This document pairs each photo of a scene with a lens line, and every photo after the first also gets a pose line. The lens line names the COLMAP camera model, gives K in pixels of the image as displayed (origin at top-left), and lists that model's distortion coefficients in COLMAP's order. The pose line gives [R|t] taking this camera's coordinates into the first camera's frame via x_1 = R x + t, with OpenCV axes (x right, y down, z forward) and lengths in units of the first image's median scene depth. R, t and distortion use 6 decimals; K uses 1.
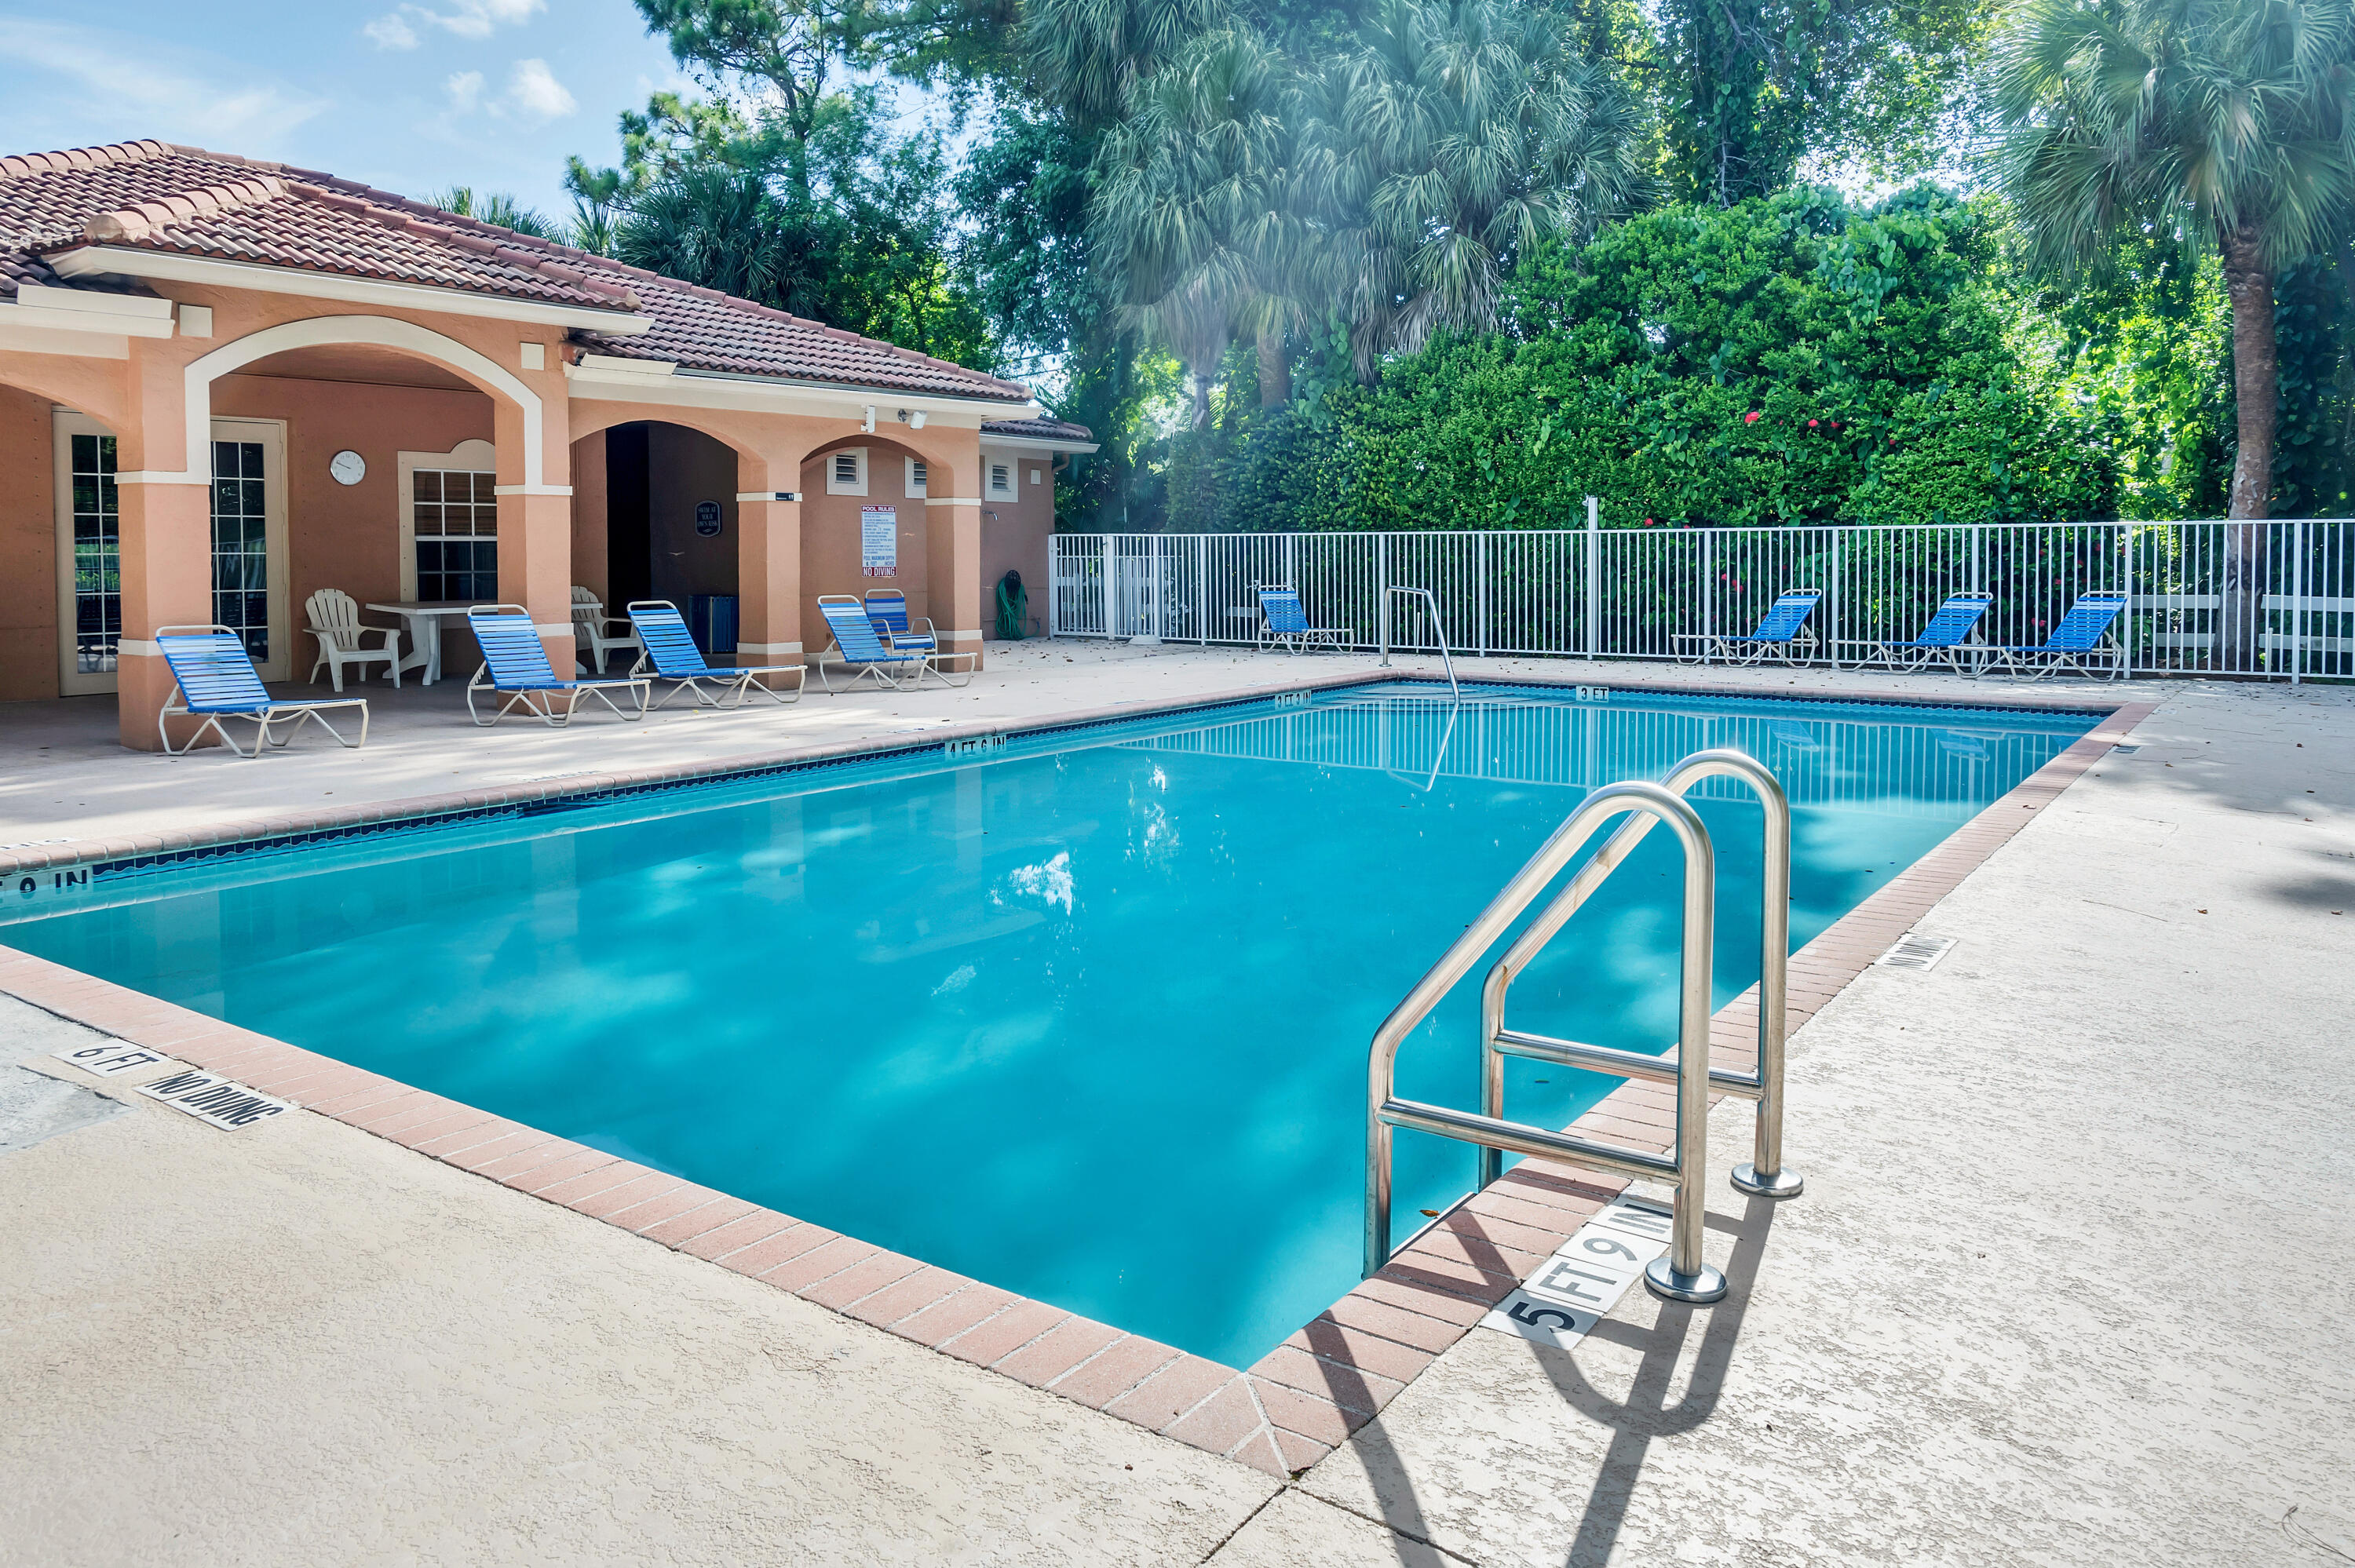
lens RADIAL K [[1654.2, 0, 1177.3], [0, 1654.2, 781.9], [0, 0, 1]] dist [0.002910, -0.007494]
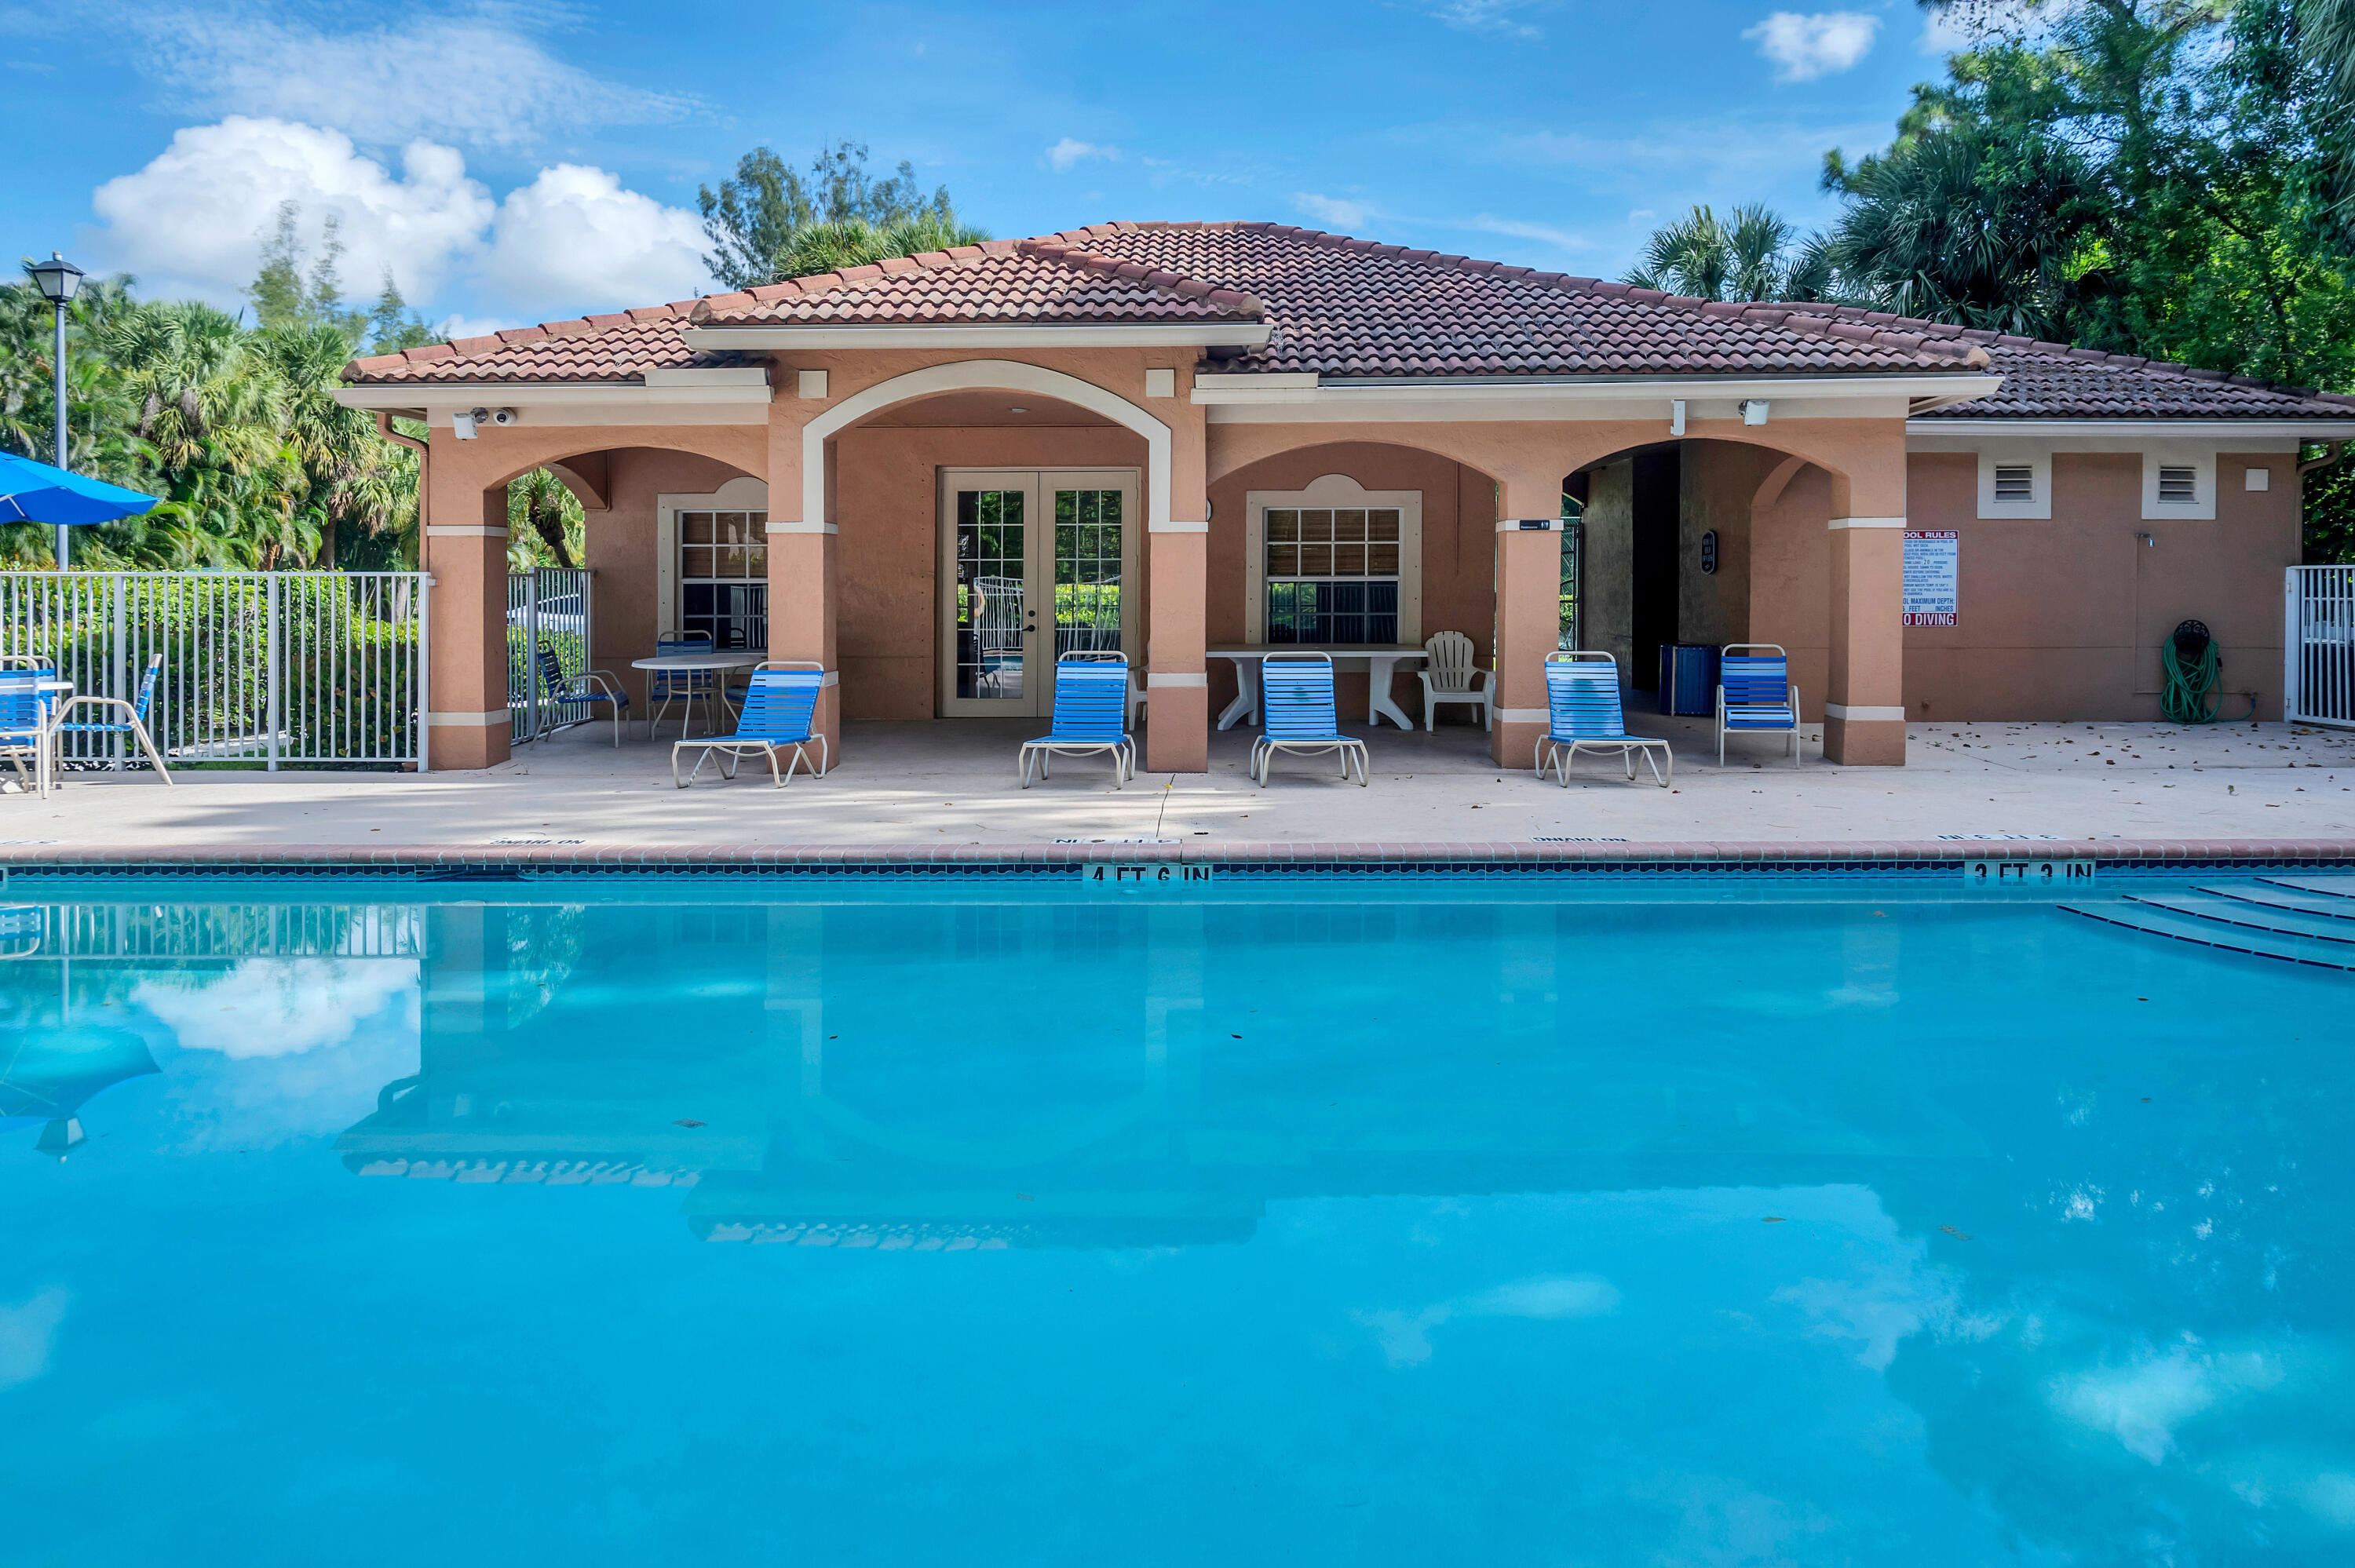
lens RADIAL K [[1654.2, 0, 1189.9], [0, 1654.2, 665.0], [0, 0, 1]] dist [0.002910, -0.007494]
pose [[0.568470, 0.037776, -0.821836, 0.318574], [-0.113694, 0.992968, -0.033000, -0.061516], [0.814810, 0.112197, 0.568767, 0.427026]]
